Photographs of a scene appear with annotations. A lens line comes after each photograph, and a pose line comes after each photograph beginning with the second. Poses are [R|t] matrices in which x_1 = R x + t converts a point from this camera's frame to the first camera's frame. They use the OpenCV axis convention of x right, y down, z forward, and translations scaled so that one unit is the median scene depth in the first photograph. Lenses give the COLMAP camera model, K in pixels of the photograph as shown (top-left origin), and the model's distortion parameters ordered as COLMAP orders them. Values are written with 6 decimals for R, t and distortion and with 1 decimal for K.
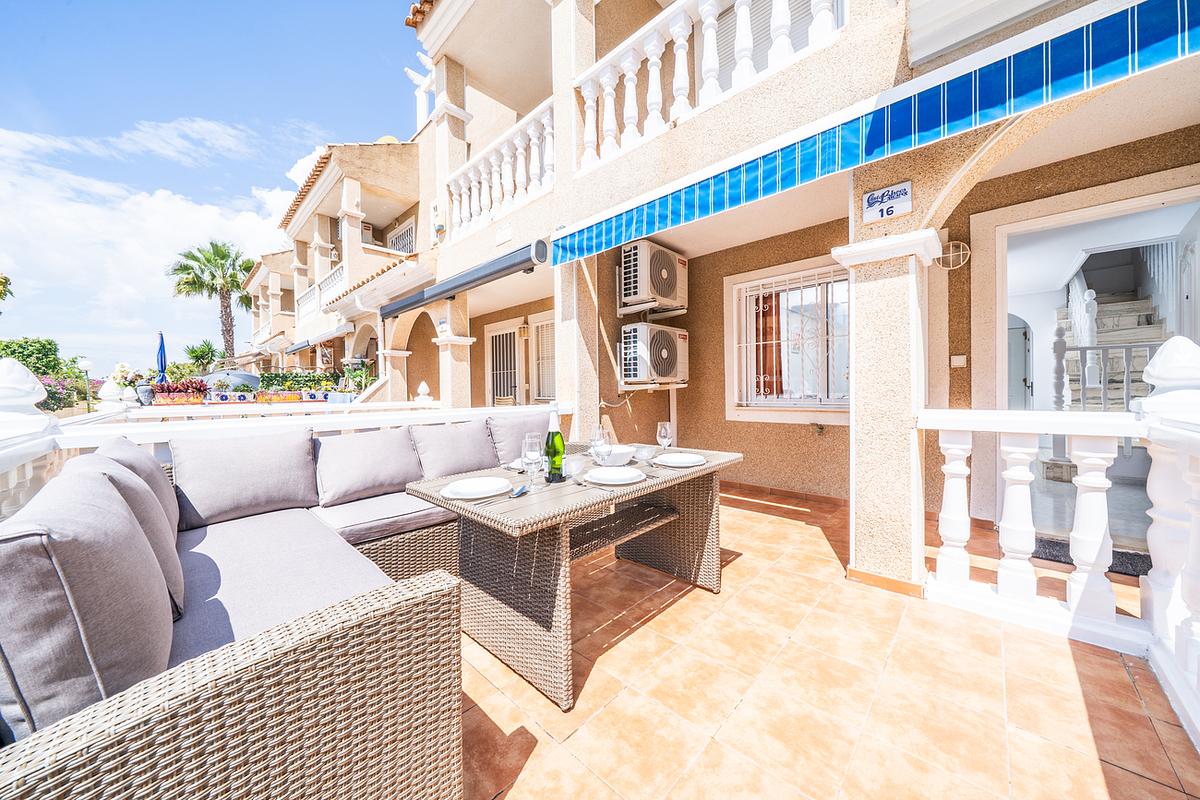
lens RADIAL K [[413.0, 0, 600.0], [0, 413.0, 400.0], [0, 0, 1]] dist [-0.019438, -0.000054]
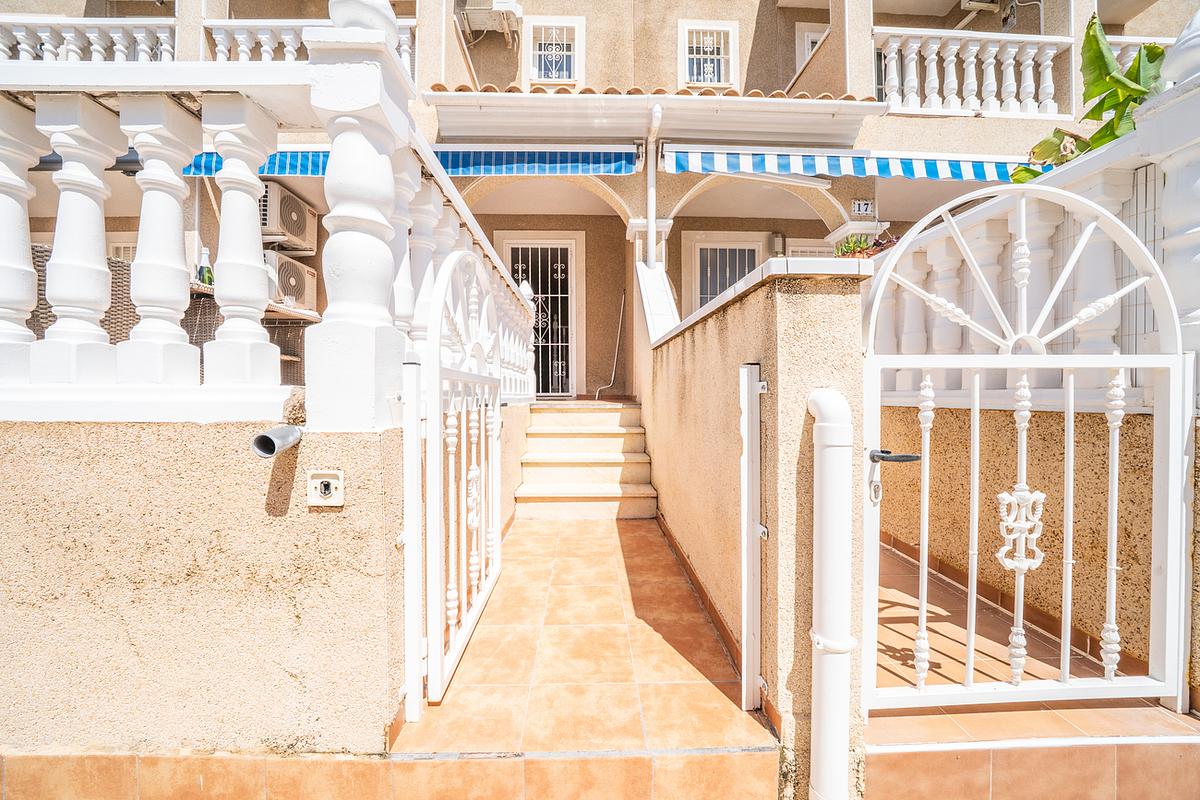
lens RADIAL K [[413.0, 0, 600.0], [0, 413.0, 400.0], [0, 0, 1]] dist [-0.019438, -0.000054]
pose [[0.700533, 0.015042, 0.713462, -0.071705], [0.002821, 0.999712, -0.023847, 0.312282], [-0.713615, 0.018718, 0.700288, -0.561955]]
